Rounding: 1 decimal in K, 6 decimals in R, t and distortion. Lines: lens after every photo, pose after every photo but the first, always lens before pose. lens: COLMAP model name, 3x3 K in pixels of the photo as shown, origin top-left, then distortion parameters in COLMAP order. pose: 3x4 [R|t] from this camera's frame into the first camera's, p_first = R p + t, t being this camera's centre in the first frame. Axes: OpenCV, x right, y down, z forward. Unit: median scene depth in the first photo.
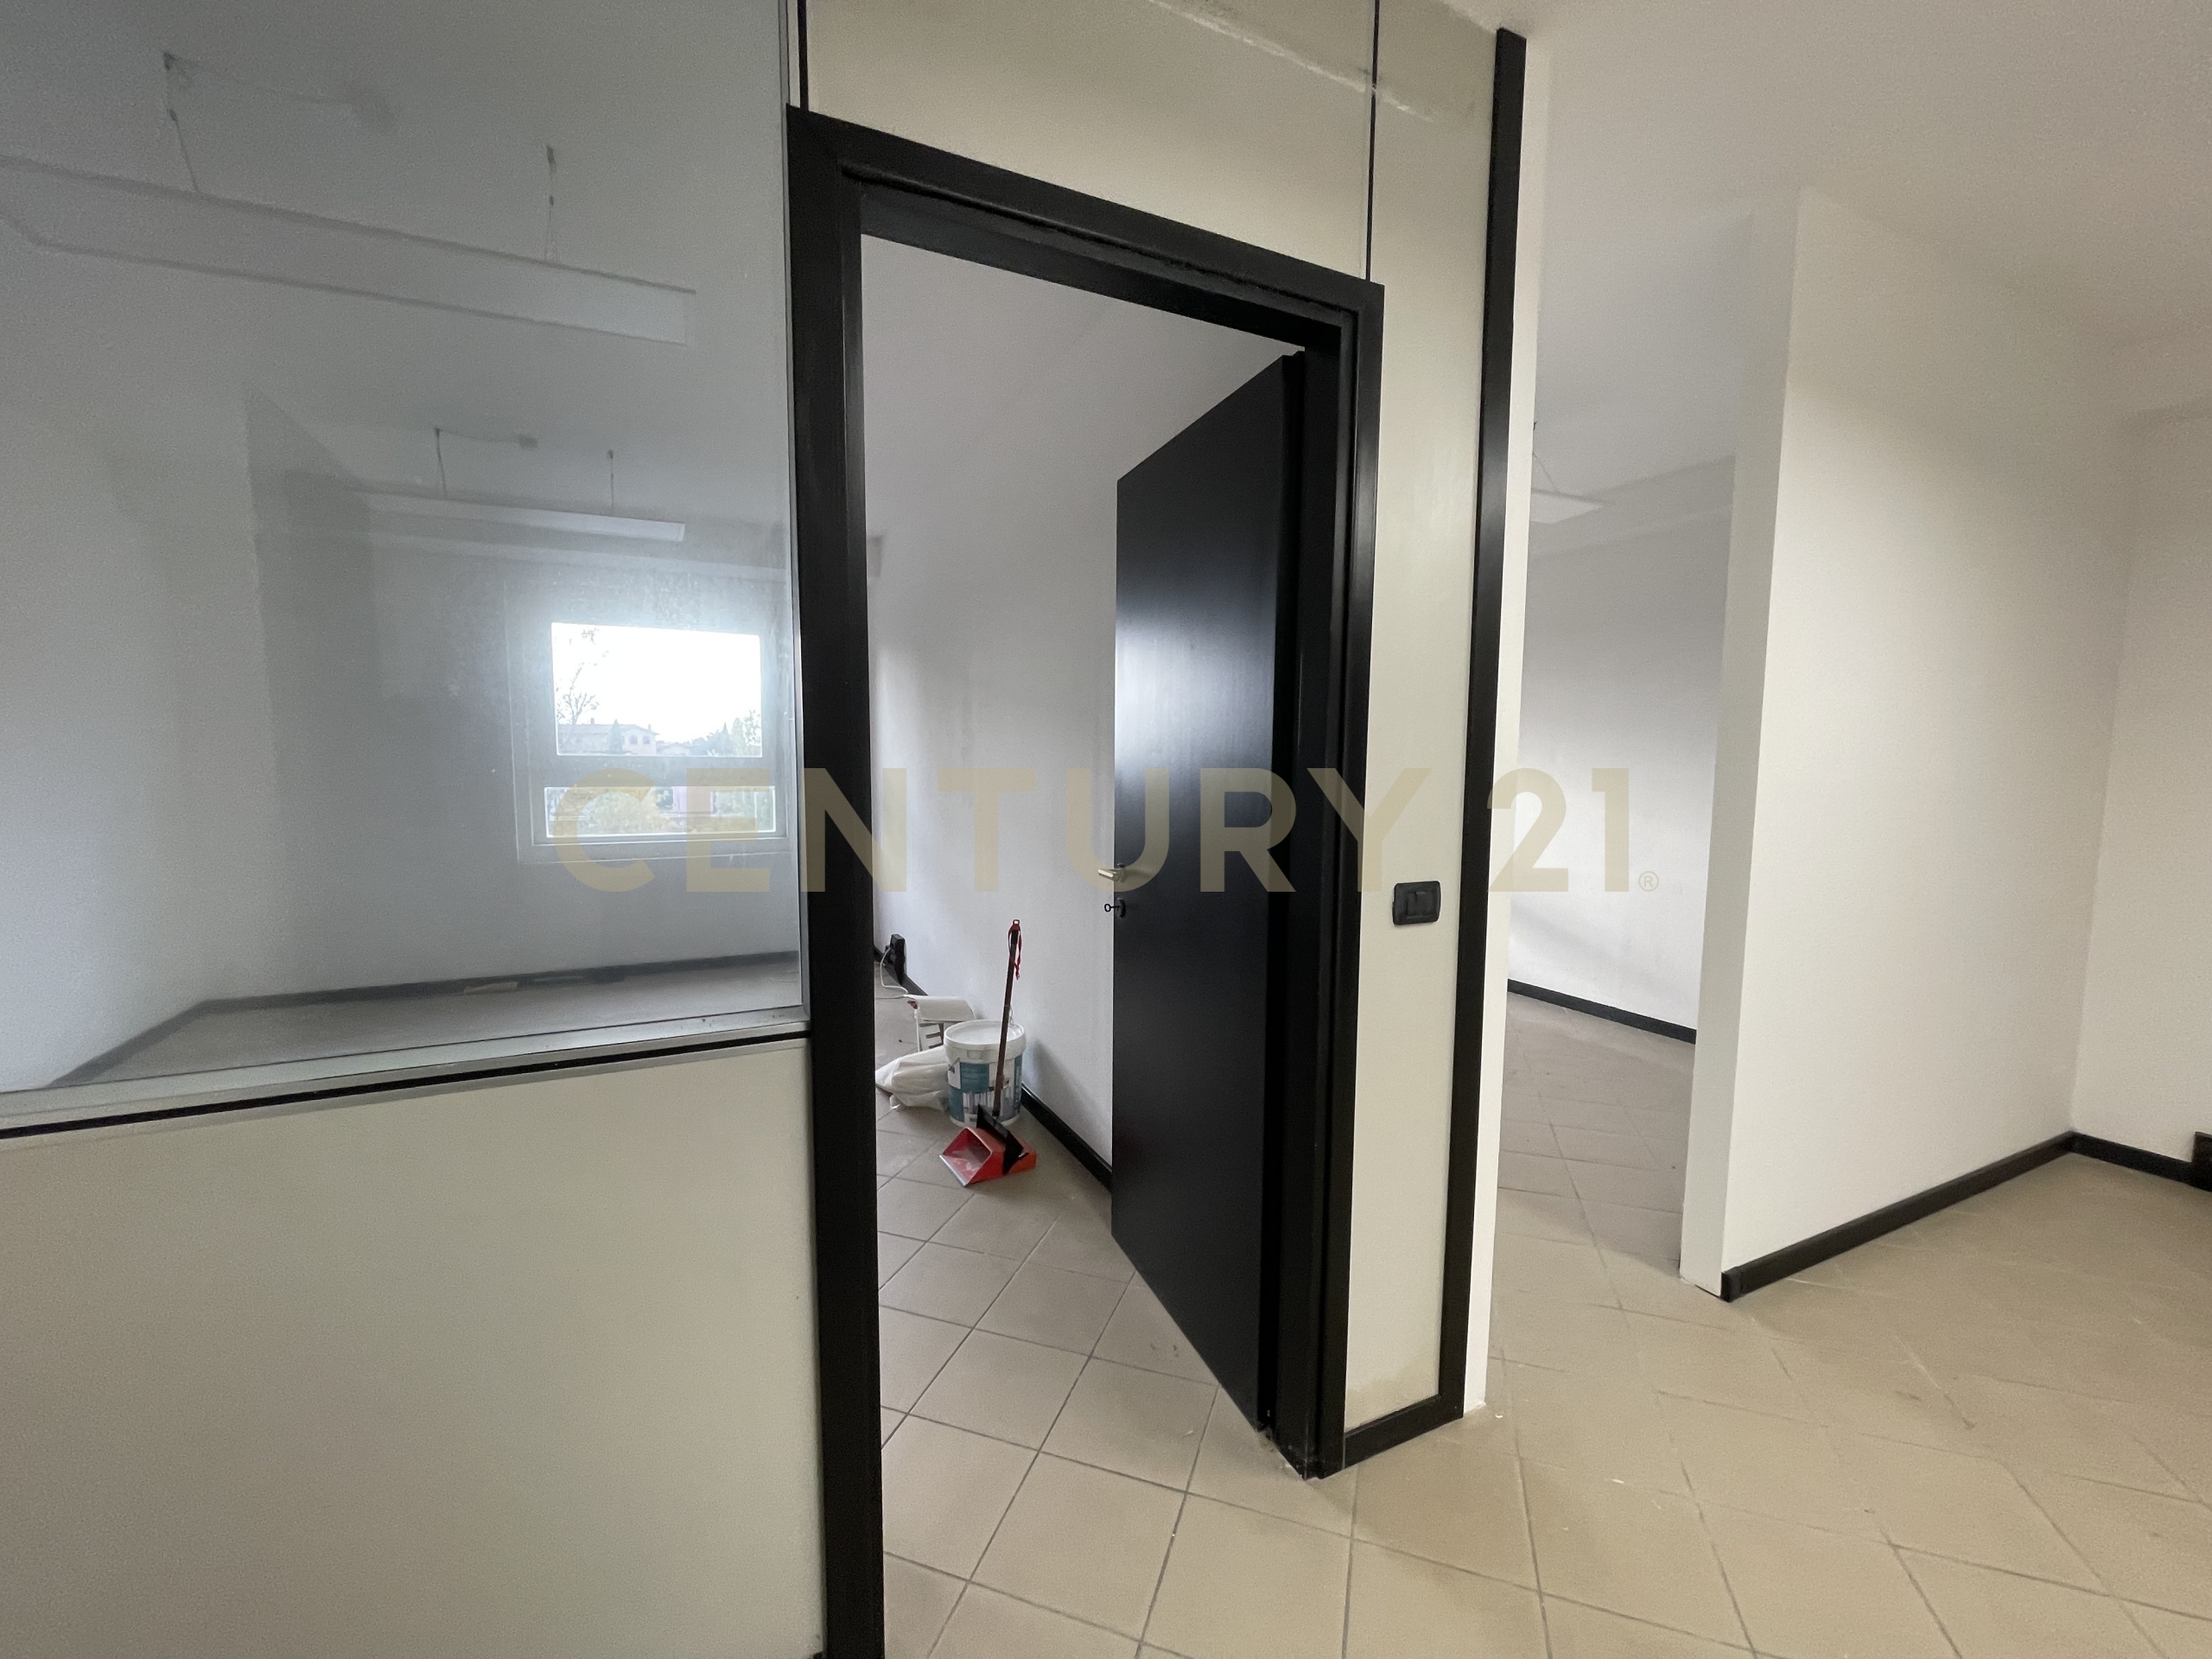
lens RADIAL K [[888.2, 0, 1110.3], [0, 888.2, 830.6], [0, 0, 1]] dist [-0.008301, 0.001344]
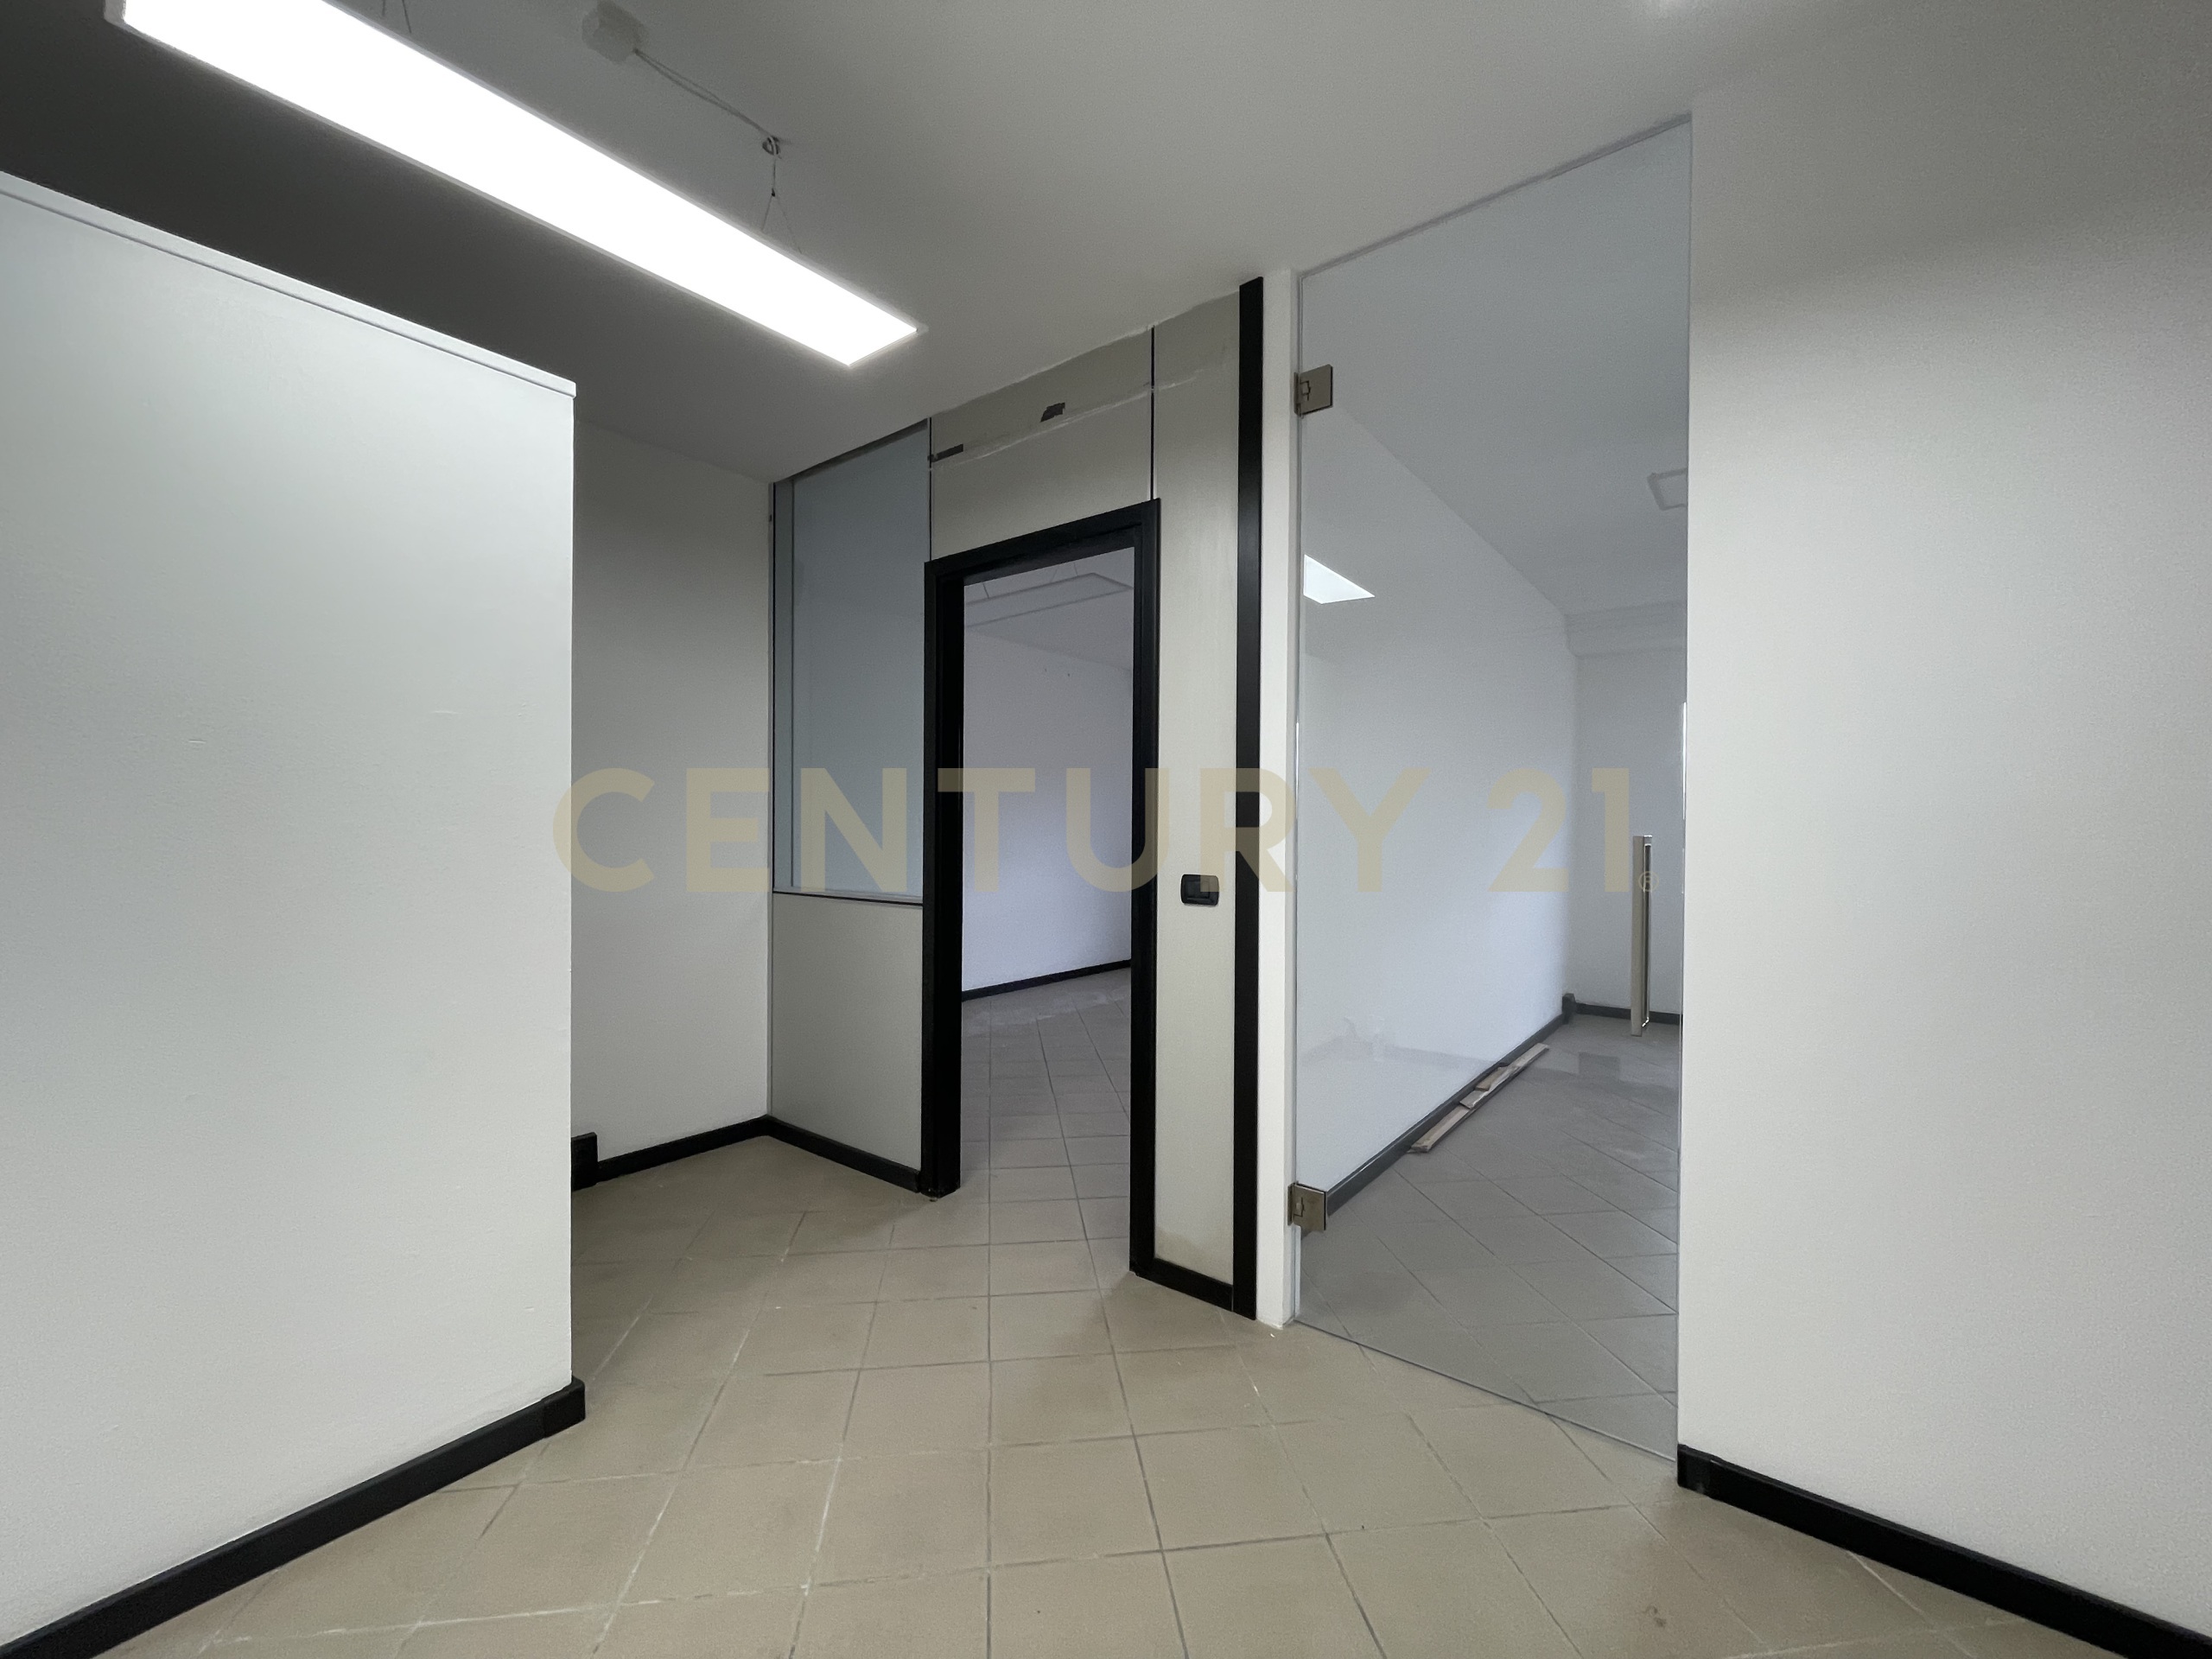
lens RADIAL K [[888.2, 0, 1101.7], [0, 888.2, 829.4], [0, 0, 1]] dist [-0.008301, 0.001344]
pose [[0.443854, -0.001646, -0.896098, 0.687165], [-0.082710, 0.995654, -0.042797, 0.025986], [0.892274, 0.093112, 0.441789, 0.098396]]
